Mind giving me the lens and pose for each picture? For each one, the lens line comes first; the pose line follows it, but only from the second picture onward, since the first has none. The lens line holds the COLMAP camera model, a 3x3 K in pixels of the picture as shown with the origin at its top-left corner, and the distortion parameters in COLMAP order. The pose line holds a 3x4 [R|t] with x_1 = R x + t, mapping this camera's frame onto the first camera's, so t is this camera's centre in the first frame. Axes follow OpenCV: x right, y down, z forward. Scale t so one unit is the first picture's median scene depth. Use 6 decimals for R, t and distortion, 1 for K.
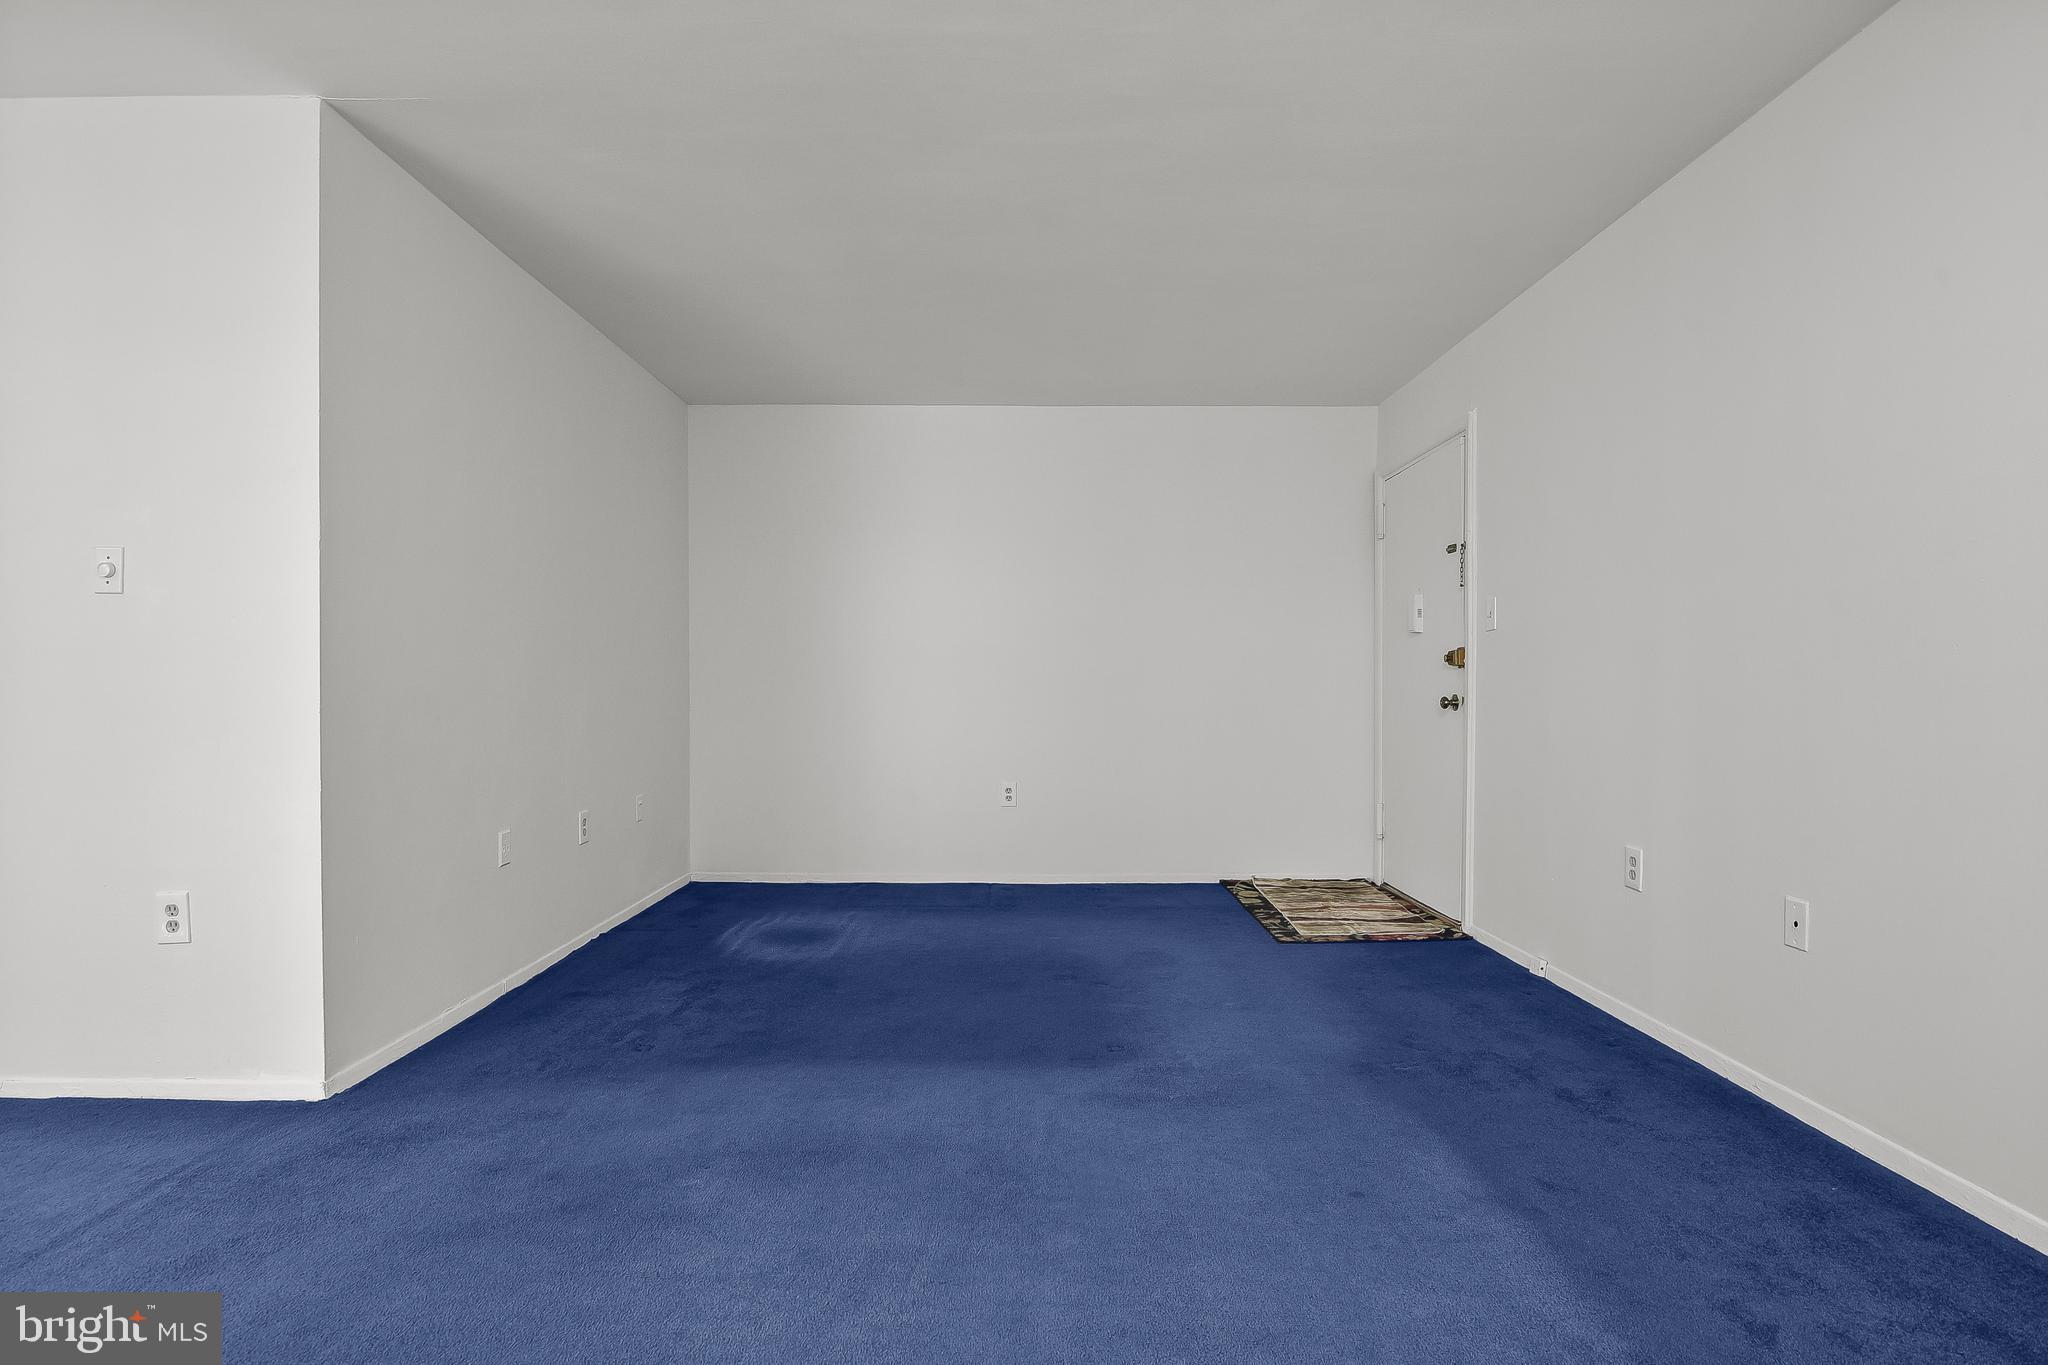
lens RADIAL K [[1030.8, 0, 1026.8], [0, 1030.8, 698.2], [0, 0, 1]] dist [-0.016124, 0.000509]
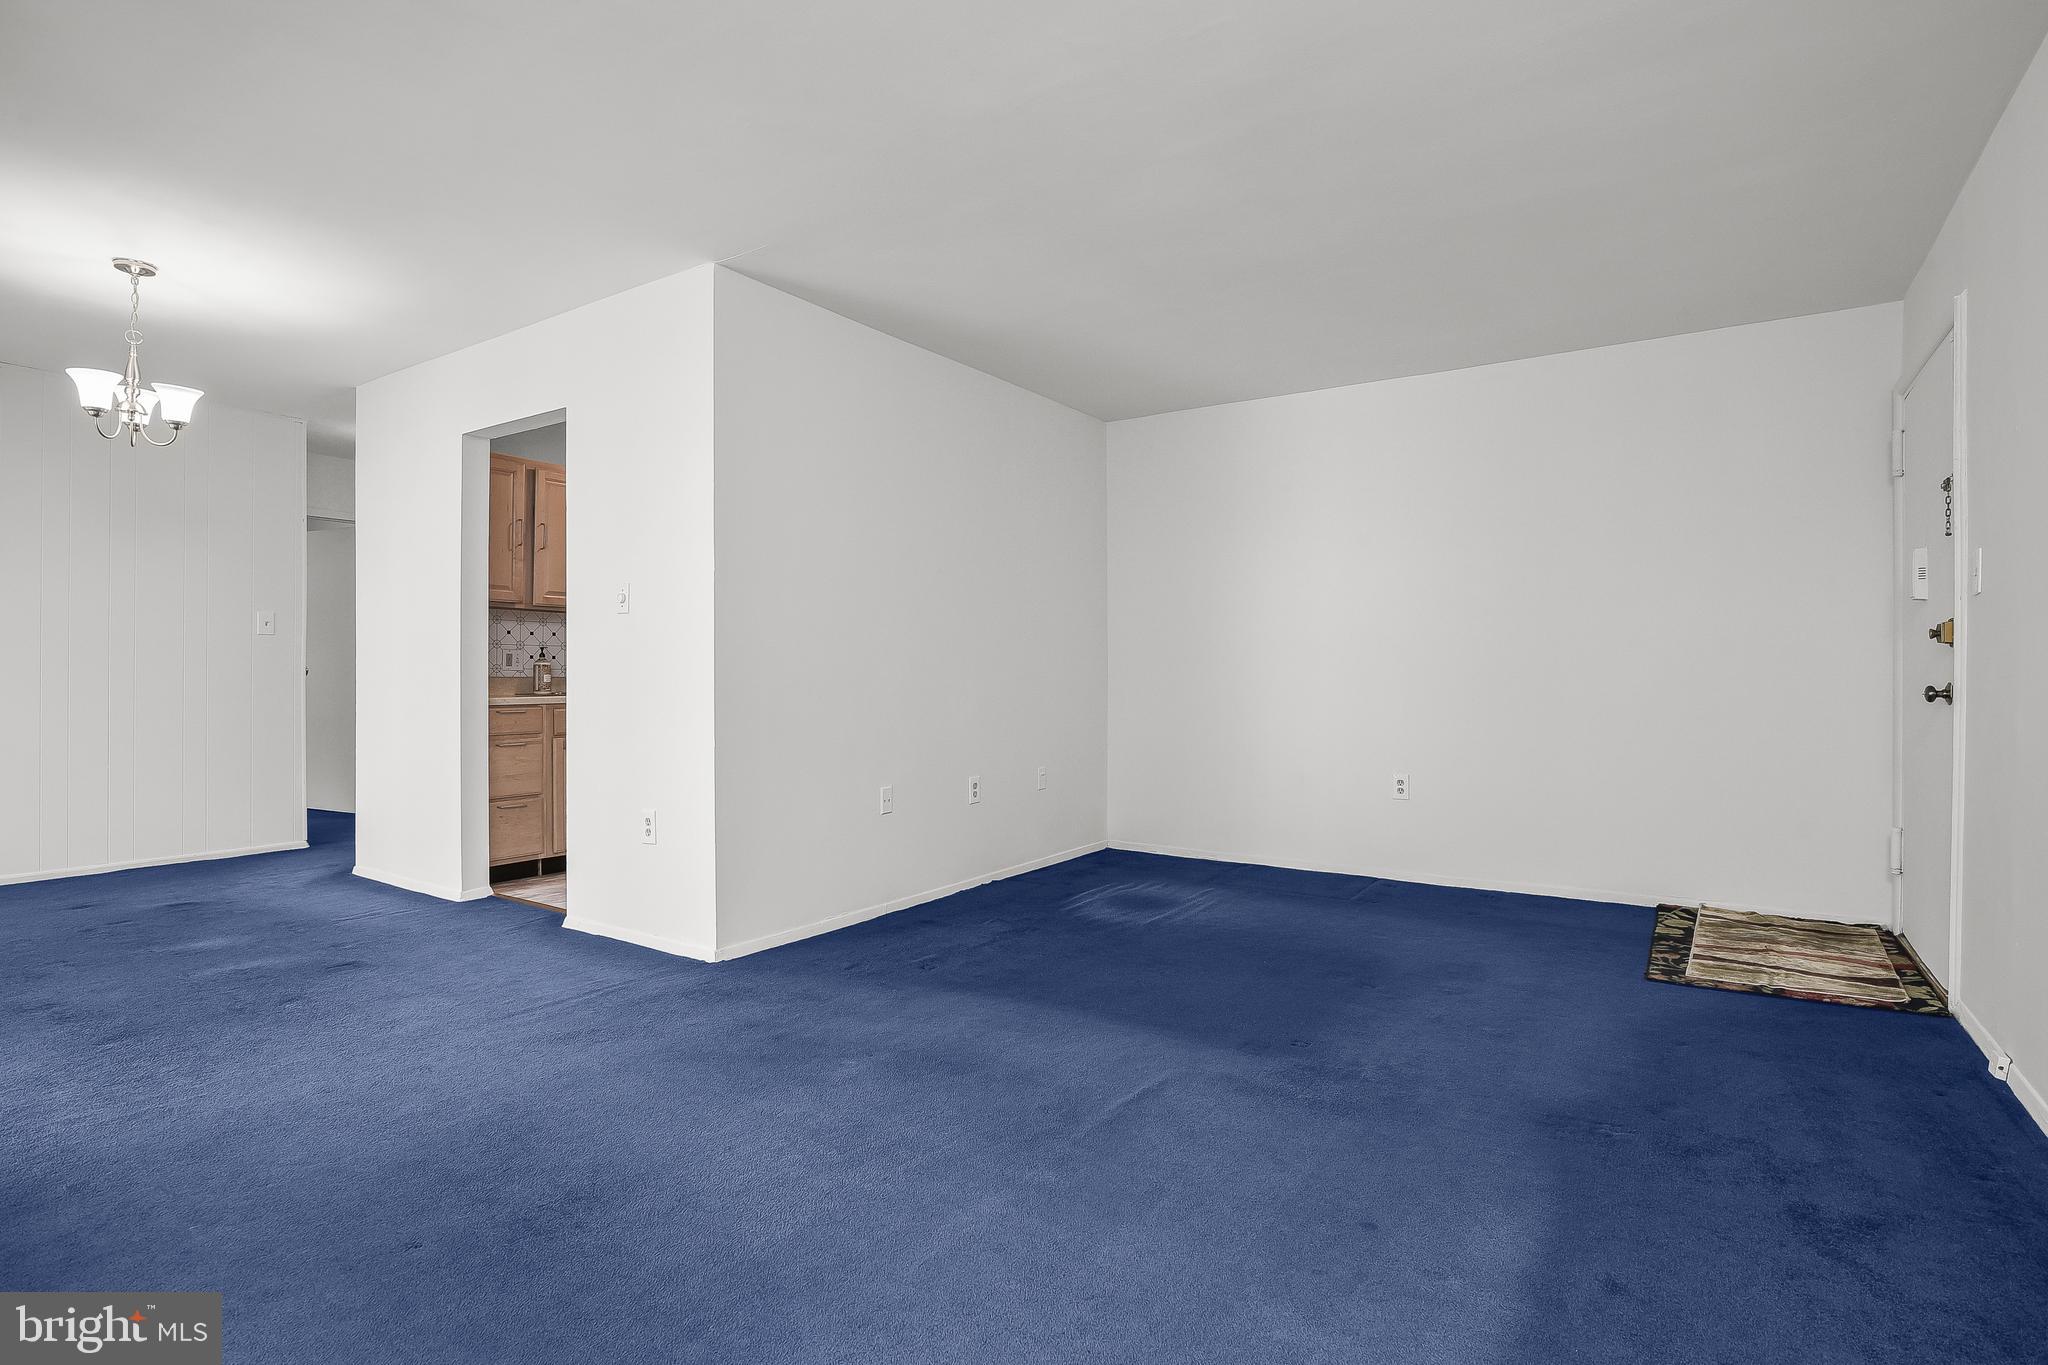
lens RADIAL K [[1024.2, 0, 1031.4], [0, 1024.2, 682.5], [0, 0, 1]] dist [-0.015078, 0.000300]
pose [[0.829127, 0.003605, -0.559048, 0.348801], [-0.005228, 0.999985, -0.001306, 0.000606], [0.559035, 0.004006, 0.829134, 0.044568]]
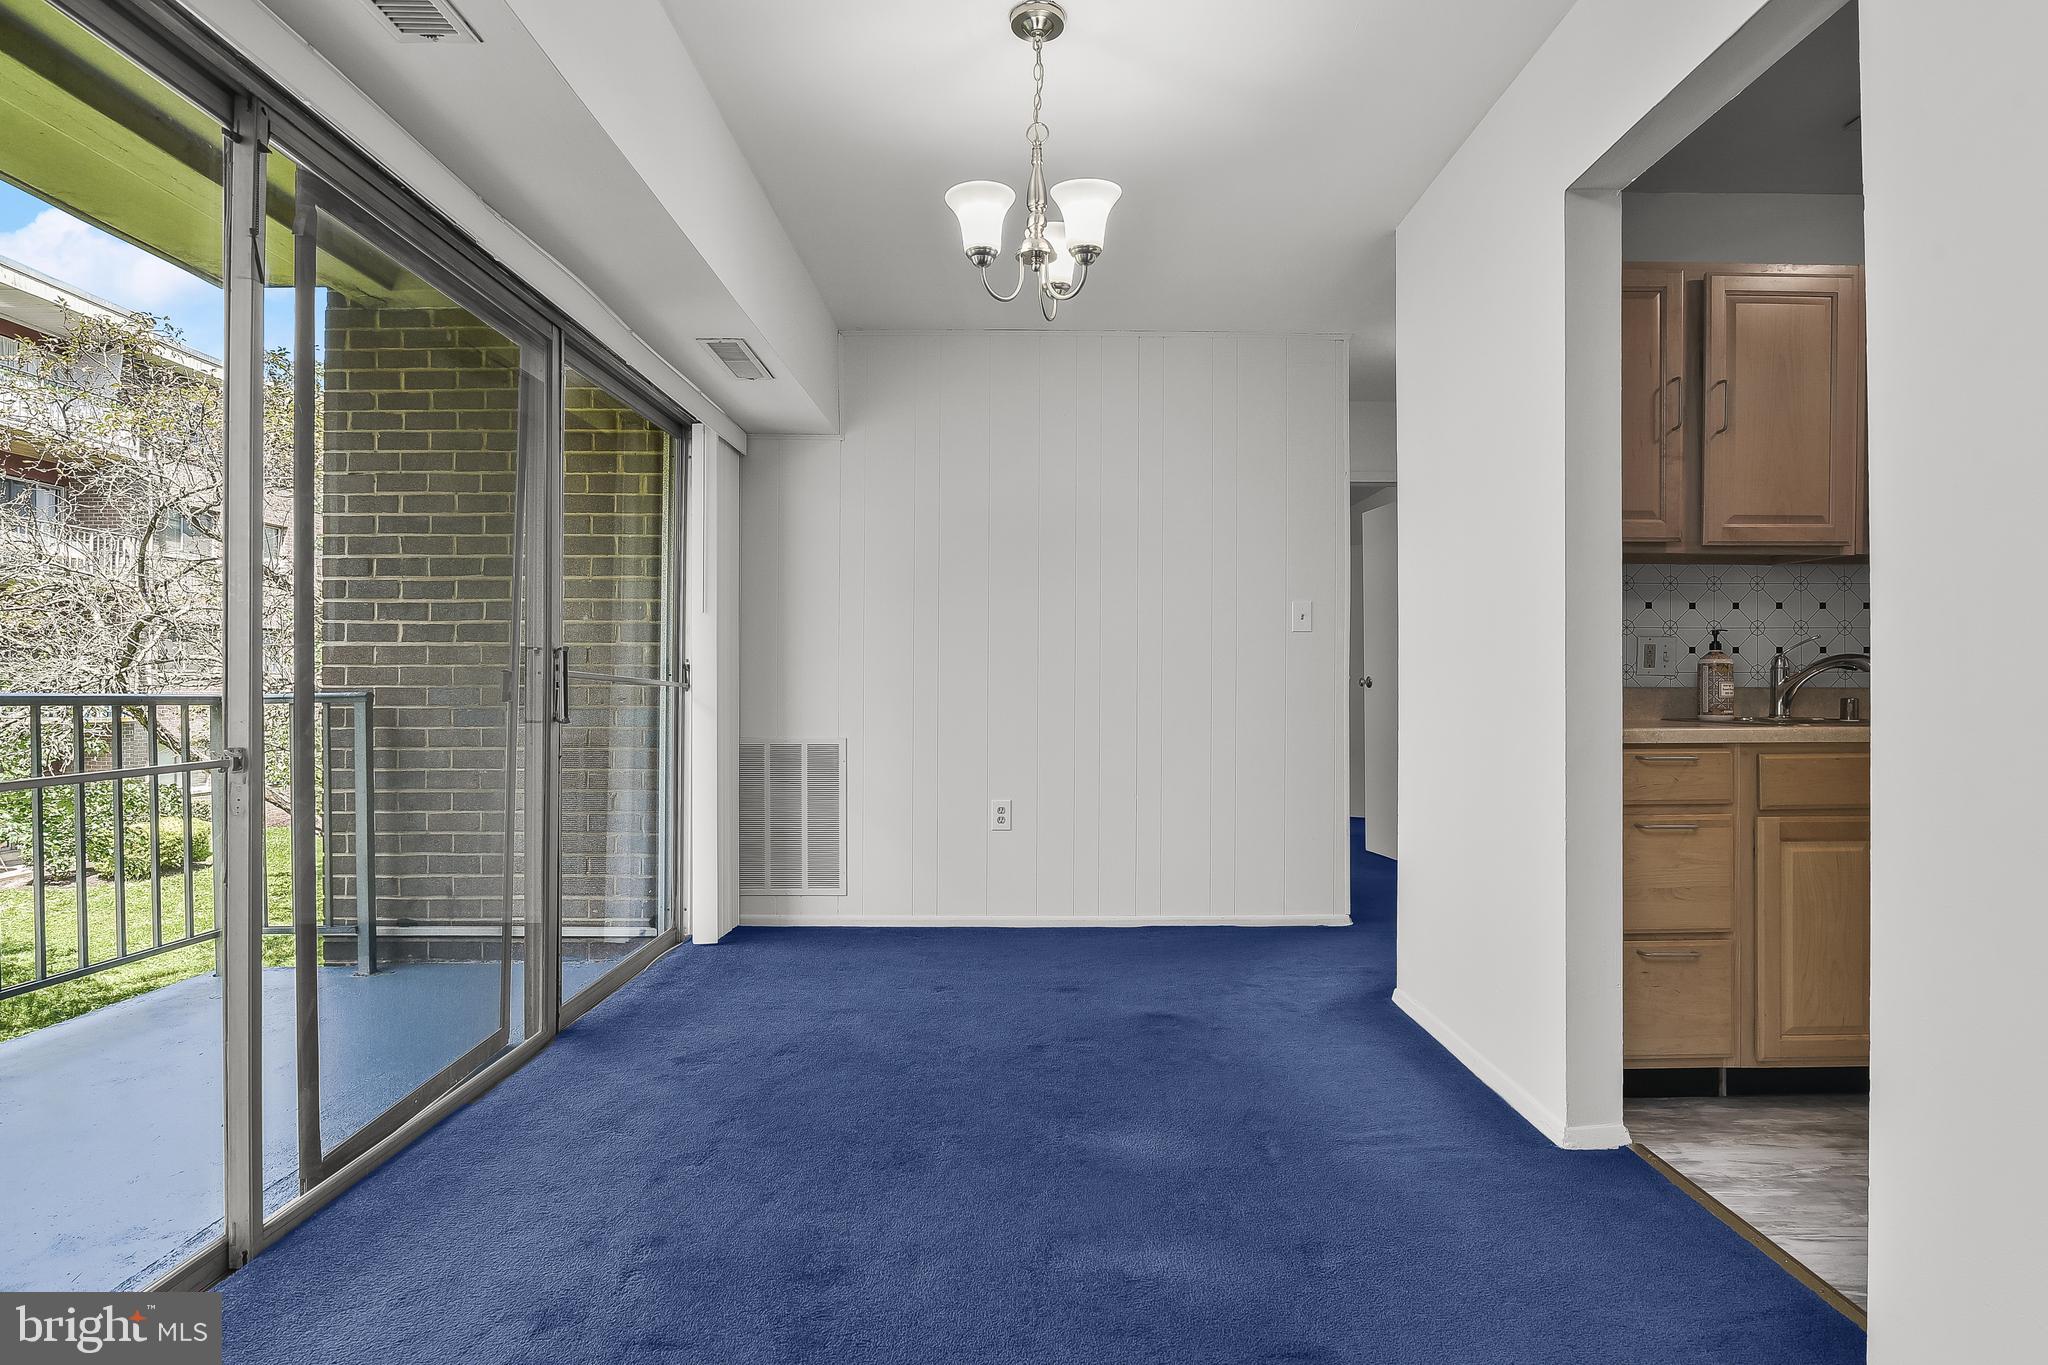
lens RADIAL K [[1024.2, 0, 1031.4], [0, 1024.2, 682.5], [0, 0, 1]] dist [-0.015078, 0.000300]
pose [[-0.001821, -0.006943, -0.999974, -0.357785], [-0.007189, 0.999950, -0.006930, -0.000166], [0.999973, 0.007176, -0.001870, 0.388587]]
